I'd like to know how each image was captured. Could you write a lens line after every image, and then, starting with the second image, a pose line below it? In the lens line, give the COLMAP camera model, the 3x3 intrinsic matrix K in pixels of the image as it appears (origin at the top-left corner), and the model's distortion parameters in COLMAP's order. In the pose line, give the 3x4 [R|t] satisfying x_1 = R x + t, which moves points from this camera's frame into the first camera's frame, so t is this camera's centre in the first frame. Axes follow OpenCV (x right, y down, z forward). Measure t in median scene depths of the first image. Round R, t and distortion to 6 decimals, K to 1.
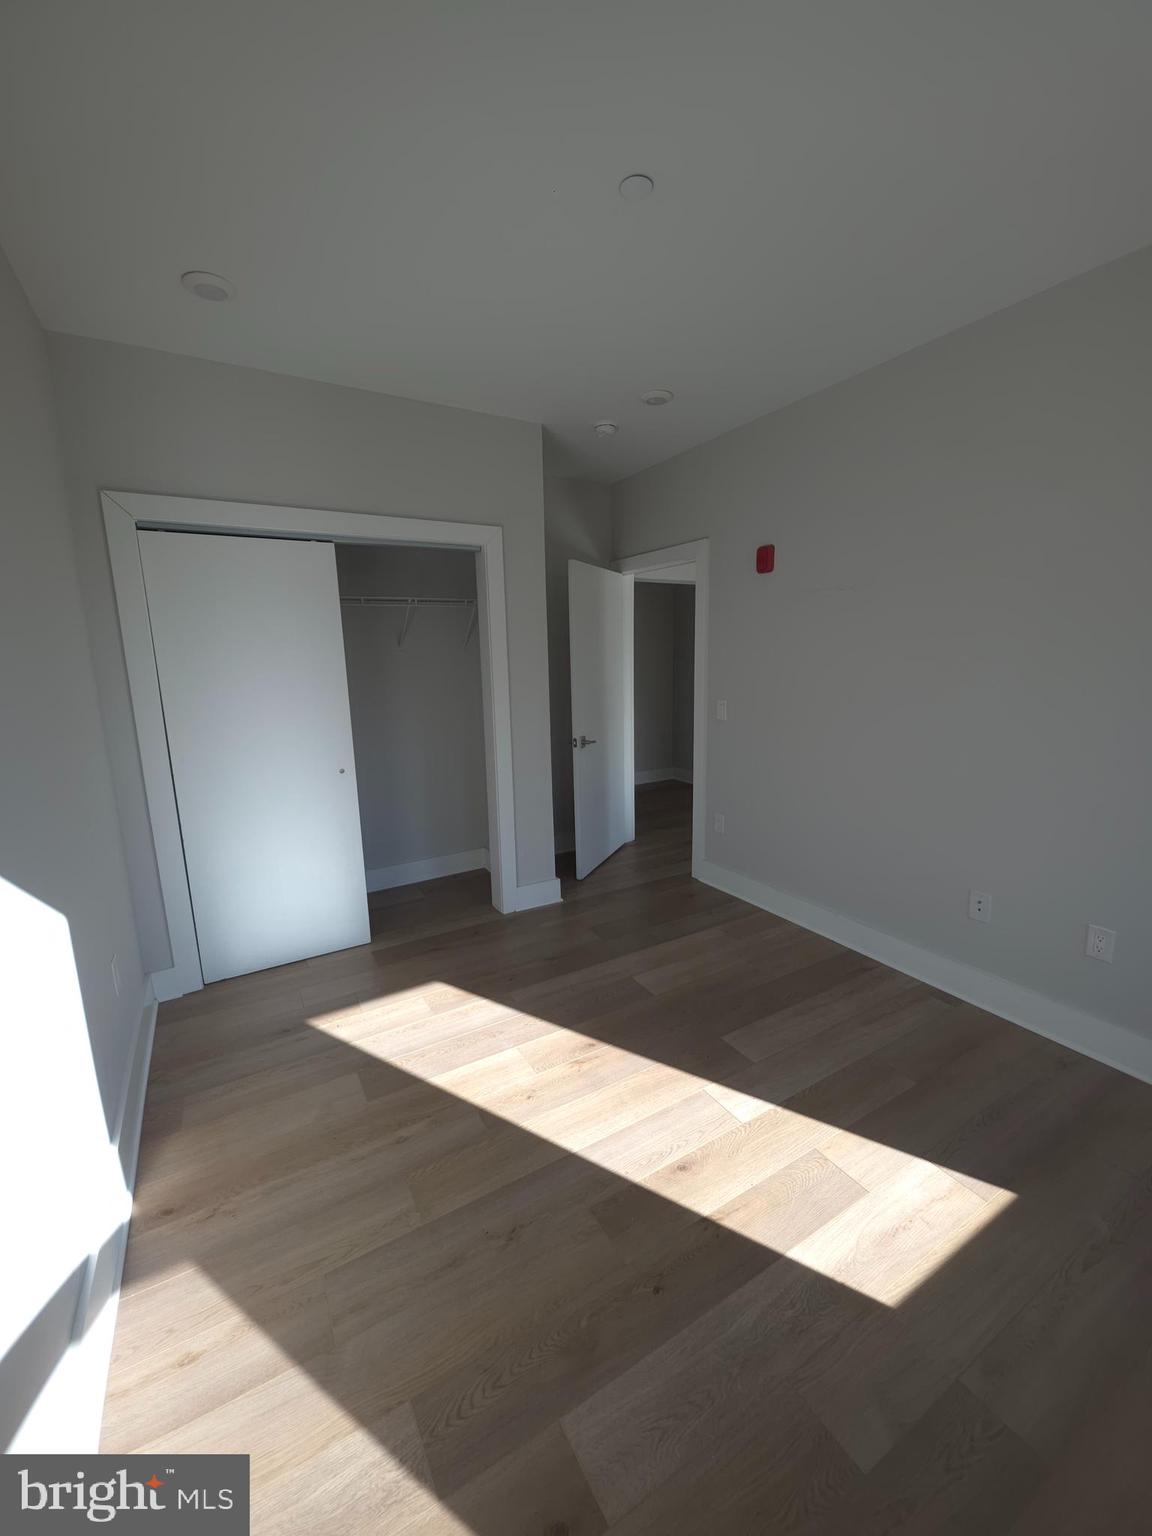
lens RADIAL K [[611.8, 0, 578.0], [0, 611.8, 767.2], [0, 0, 1]] dist [-0.001418, -0.000121]
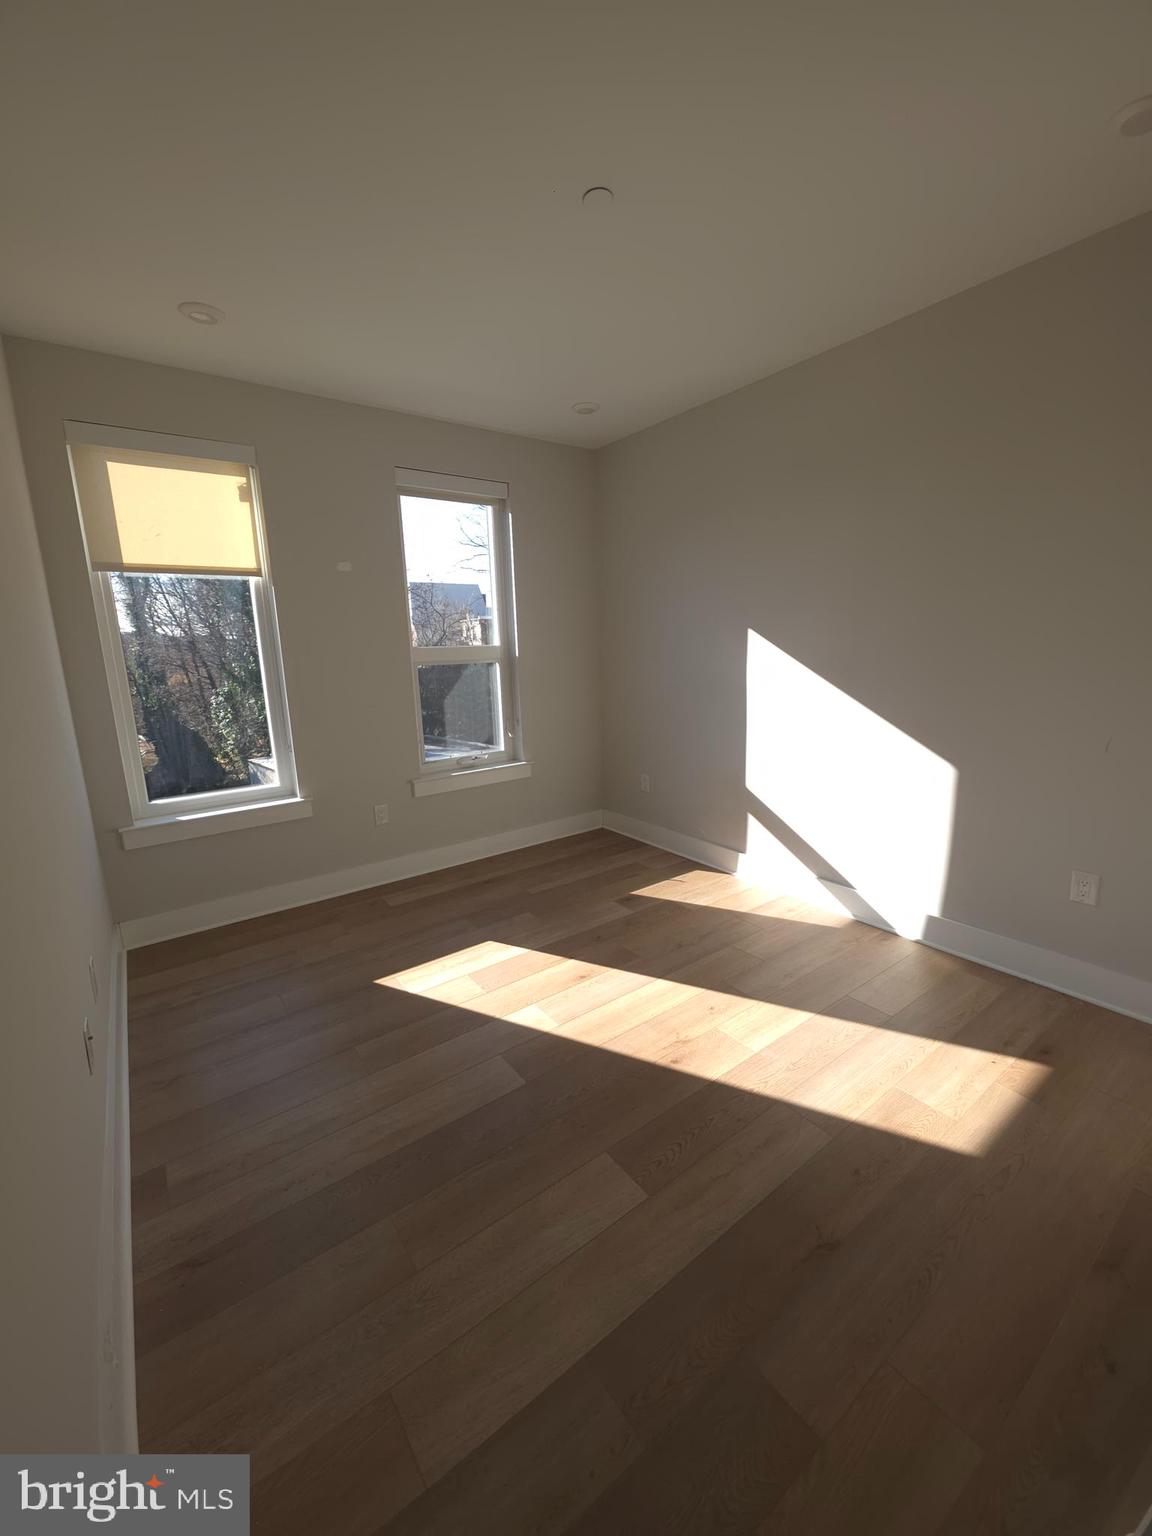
lens RADIAL K [[611.8, 0, 578.0], [0, 611.8, 767.2], [0, 0, 1]] dist [-0.001418, -0.000121]
pose [[-0.993939, 0.072181, -0.082918, 0.228236], [0.036915, 0.929600, 0.366716, -0.301730], [0.103550, 0.361433, -0.926630, 1.853638]]
